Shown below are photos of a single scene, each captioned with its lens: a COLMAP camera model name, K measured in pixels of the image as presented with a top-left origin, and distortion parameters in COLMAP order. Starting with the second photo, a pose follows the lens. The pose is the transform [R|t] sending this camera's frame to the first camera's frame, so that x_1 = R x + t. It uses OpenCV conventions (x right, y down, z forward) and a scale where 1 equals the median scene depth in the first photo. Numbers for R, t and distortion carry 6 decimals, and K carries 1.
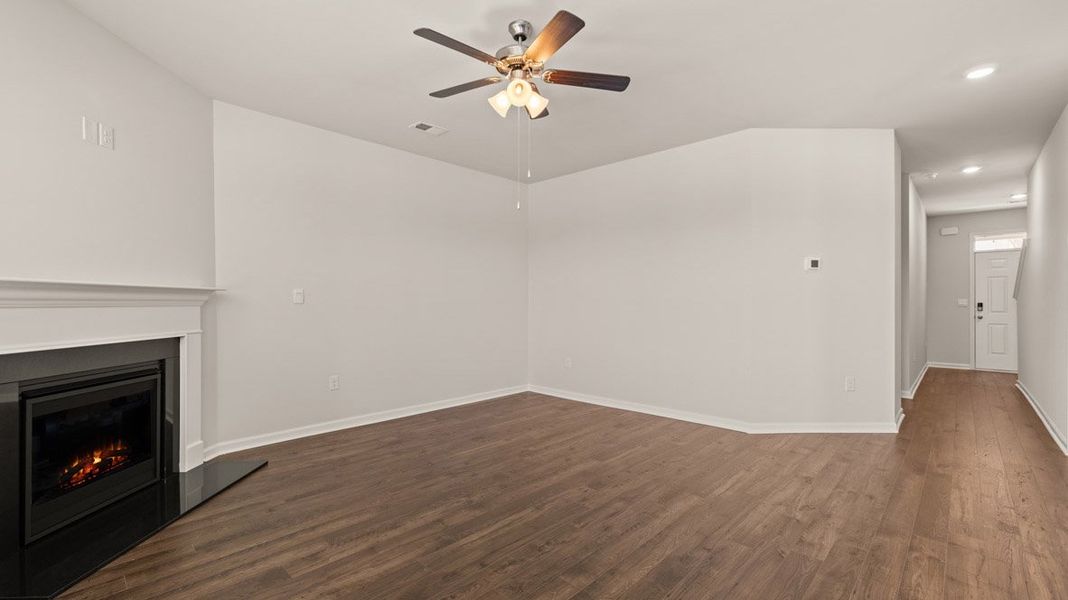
lens RADIAL K [[447.5, 0, 533.2], [0, 447.5, 303.9], [0, 0, 1]] dist [-0.000219, -0.000009]
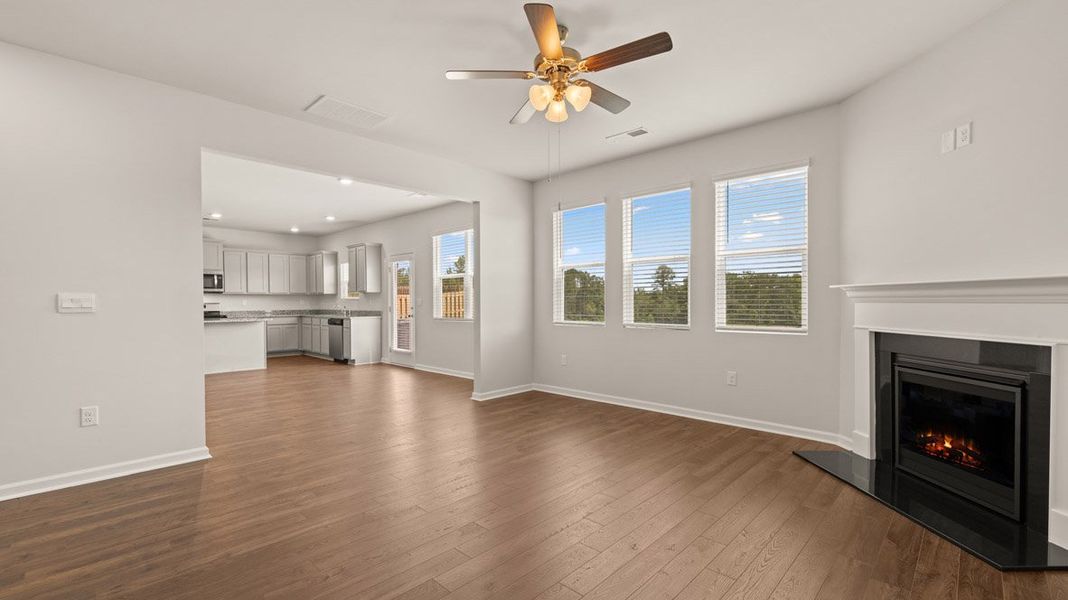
lens RADIAL K [[447.5, 0, 533.2], [0, 447.5, 303.9], [0, 0, 1]] dist [-0.000219, -0.000009]
pose [[-0.999882, 0.007143, 0.013614, 0.012437], [0.007204, 0.999964, 0.004405, -0.003529], [-0.013582, 0.004502, -0.999898, 1.991126]]
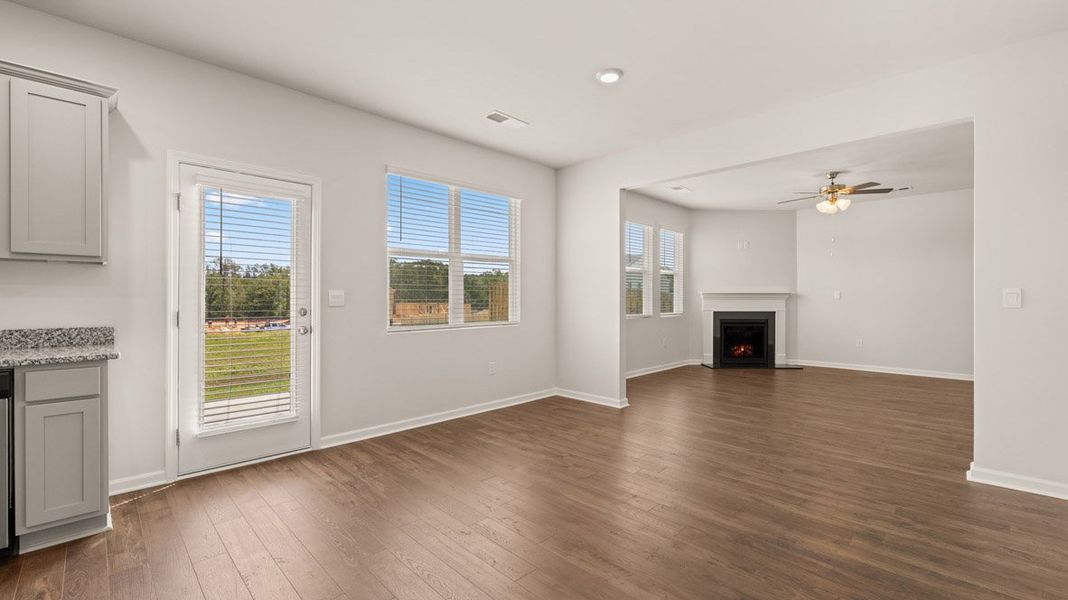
lens RADIAL K [[447.5, 0, 533.2], [0, 447.5, 303.9], [0, 0, 1]] dist [-0.000219, -0.000009]
pose [[-0.023277, 0.011635, -0.999661, 2.170086], [-0.000754, 0.999932, 0.011656, -0.000961], [0.999729, 0.001025, -0.023267, -0.414889]]
